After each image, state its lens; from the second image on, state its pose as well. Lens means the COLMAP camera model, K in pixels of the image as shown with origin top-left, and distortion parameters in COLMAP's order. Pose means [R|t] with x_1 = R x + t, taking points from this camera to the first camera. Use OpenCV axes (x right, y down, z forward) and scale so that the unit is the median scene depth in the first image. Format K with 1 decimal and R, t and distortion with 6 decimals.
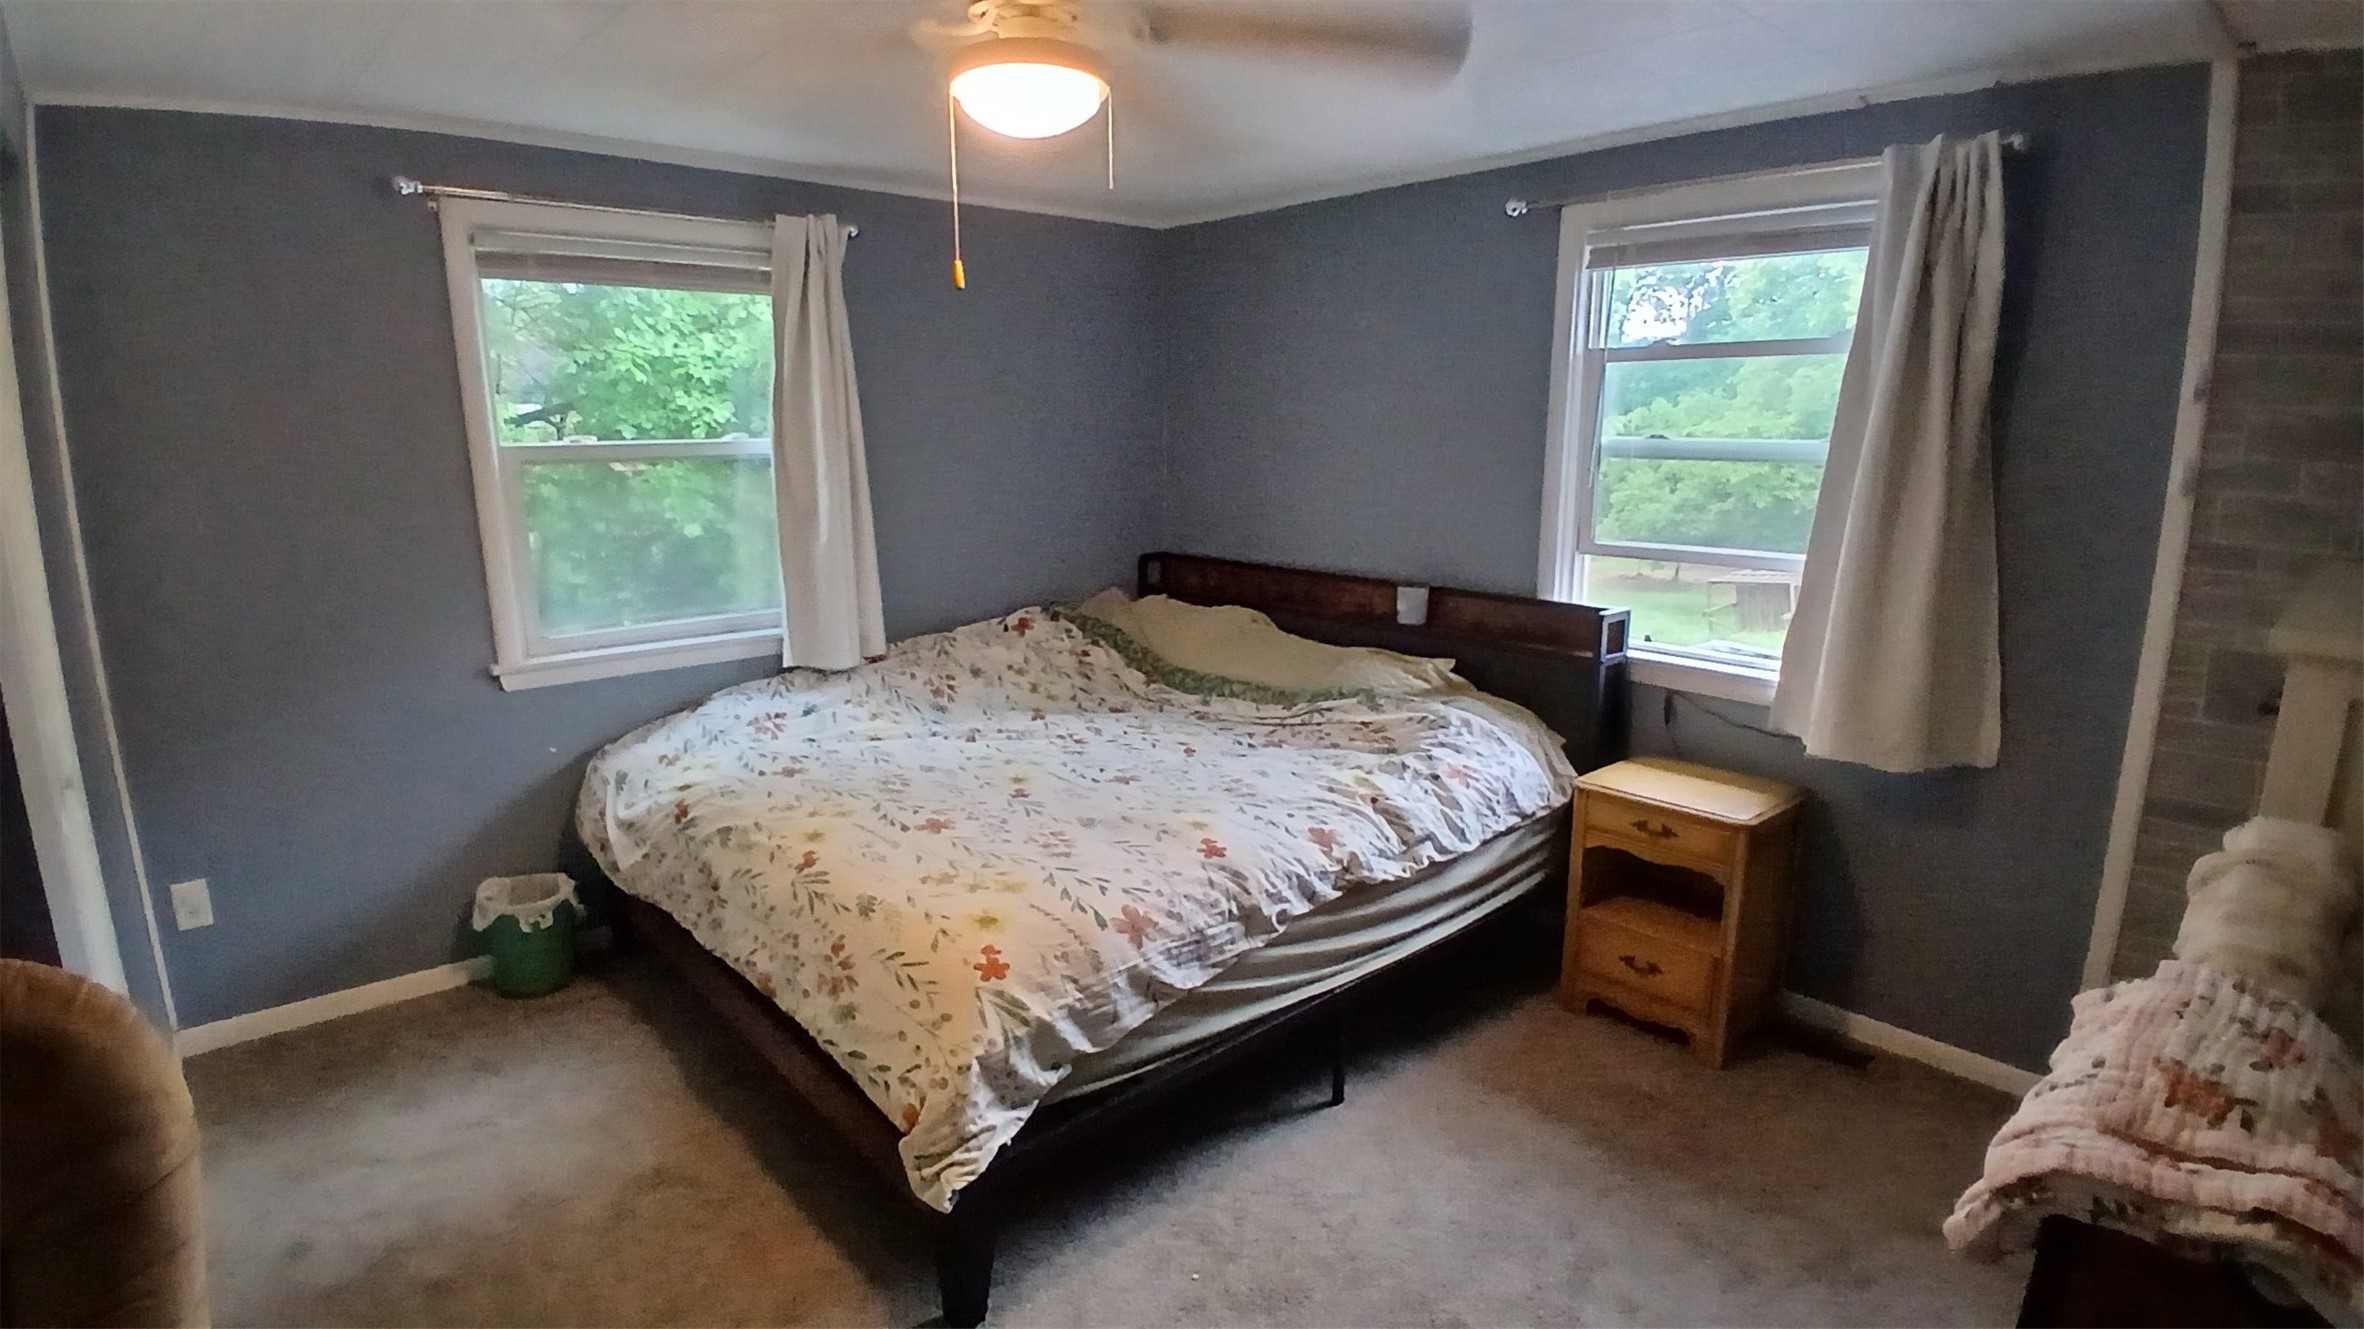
lens RADIAL K [[1191.7, 0, 1166.0], [0, 1191.7, 668.4], [0, 0, 1]] dist [0.001692, -0.000484]
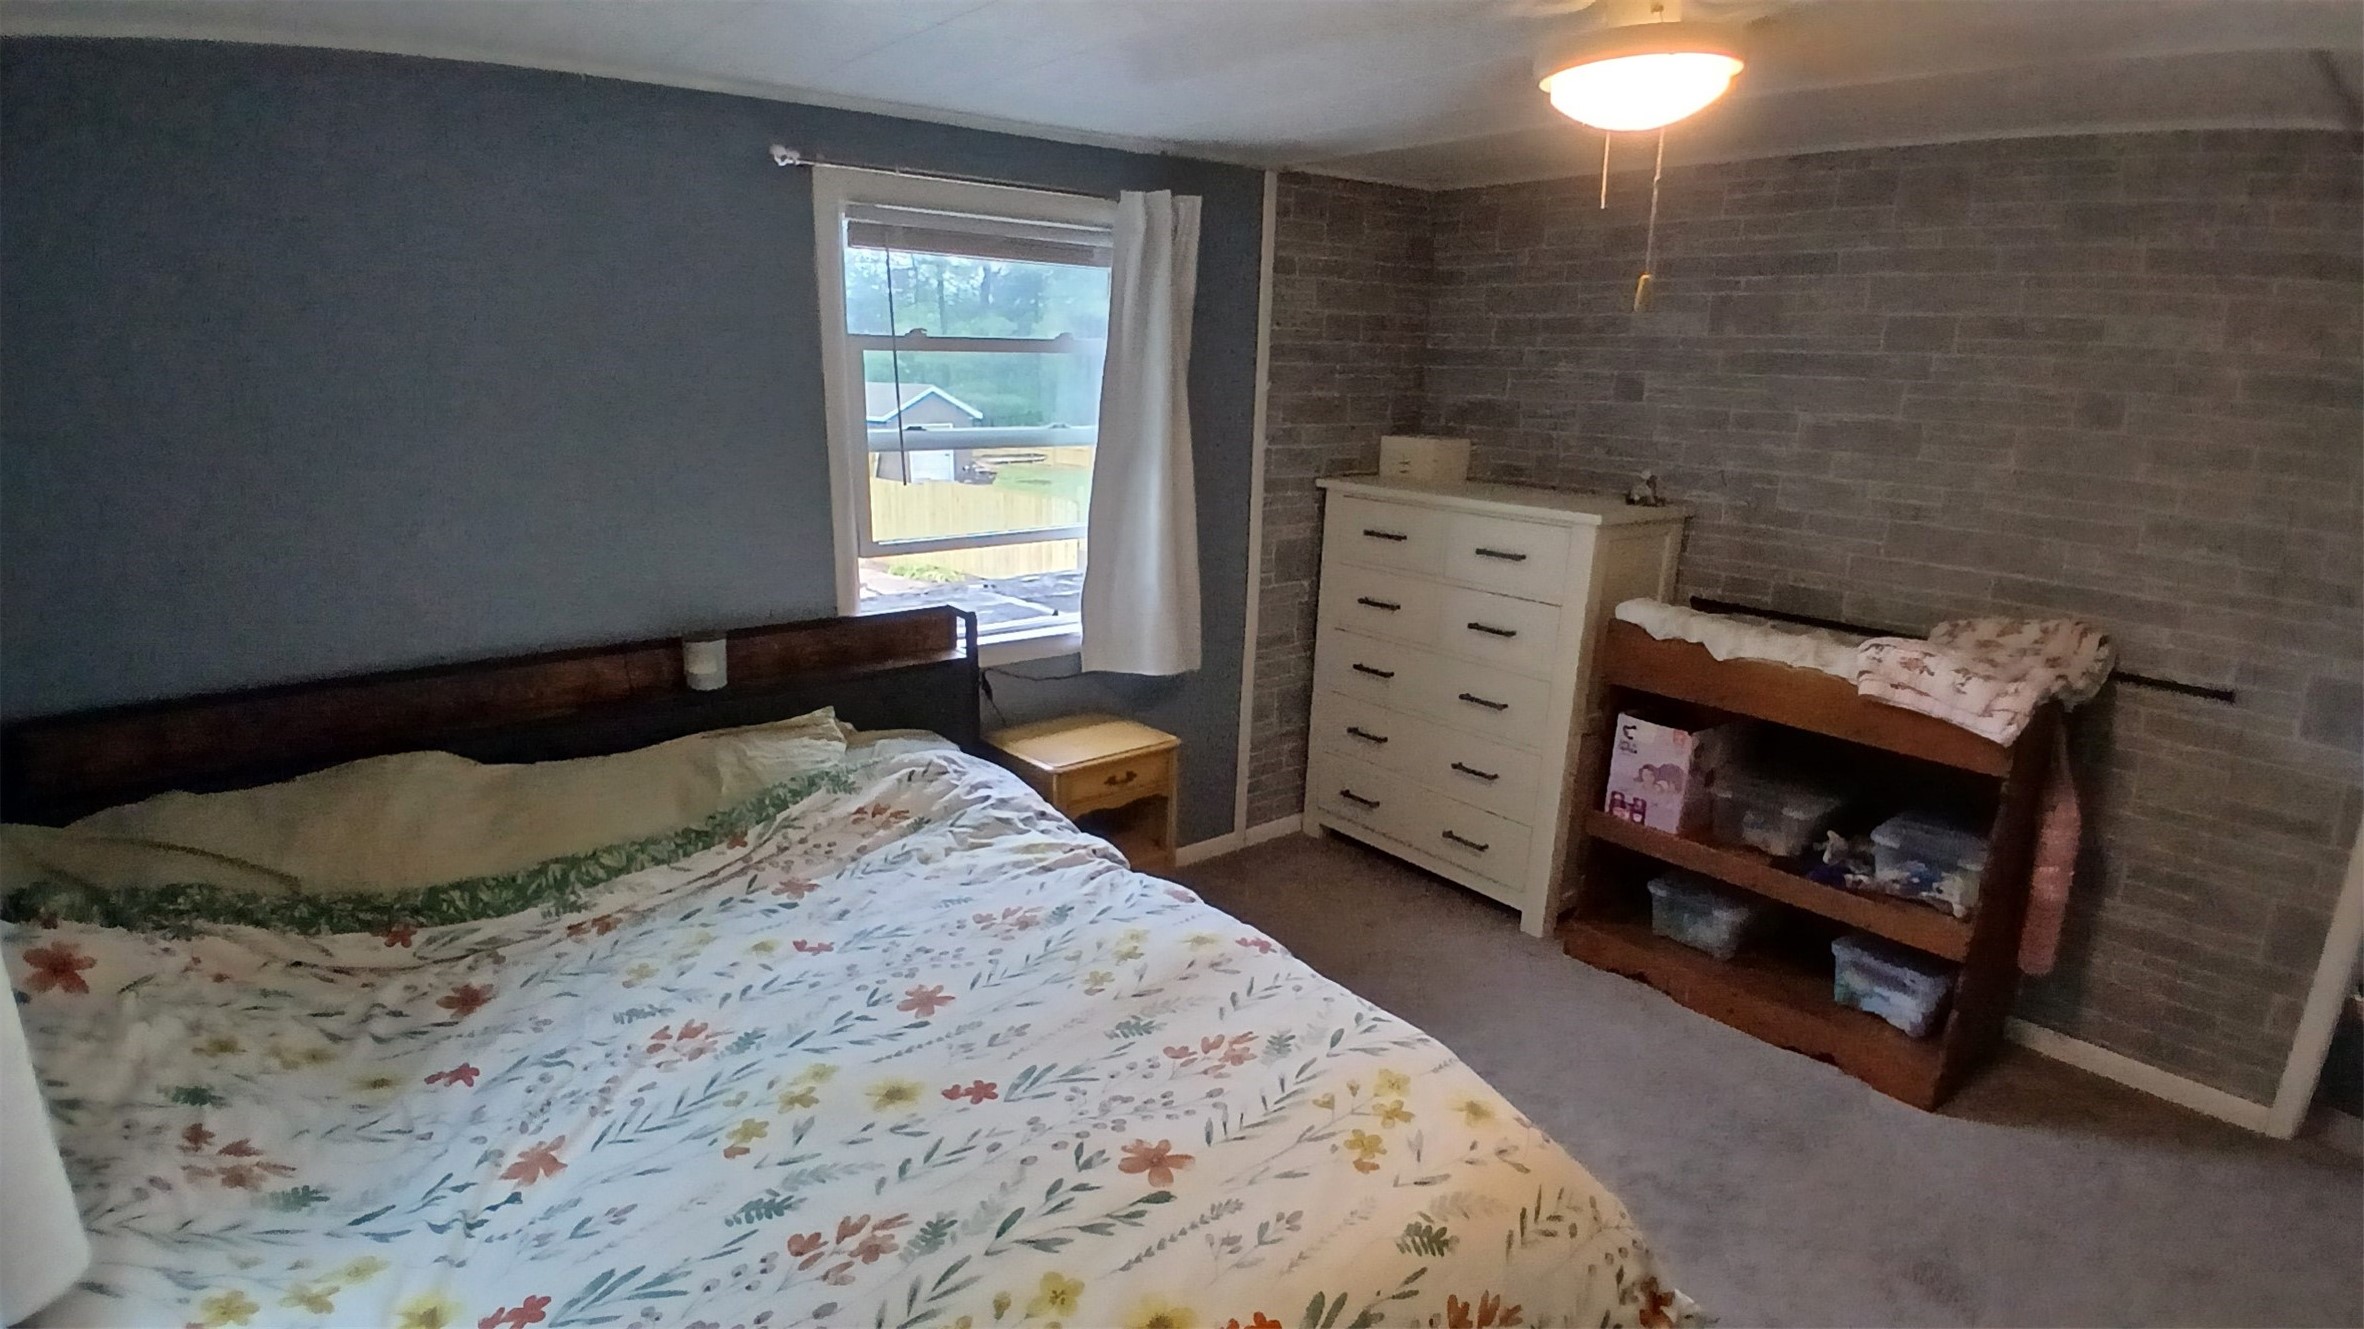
lens RADIAL K [[1191.7, 0, 1165.8], [0, 1191.7, 663.1], [0, 0, 1]] dist [0.001692, -0.000484]
pose [[0.046677, -0.243246, 0.968841, -0.572220], [0.186007, 0.955051, 0.230823, -0.194091], [-0.981439, 0.169437, 0.089824, 0.728876]]
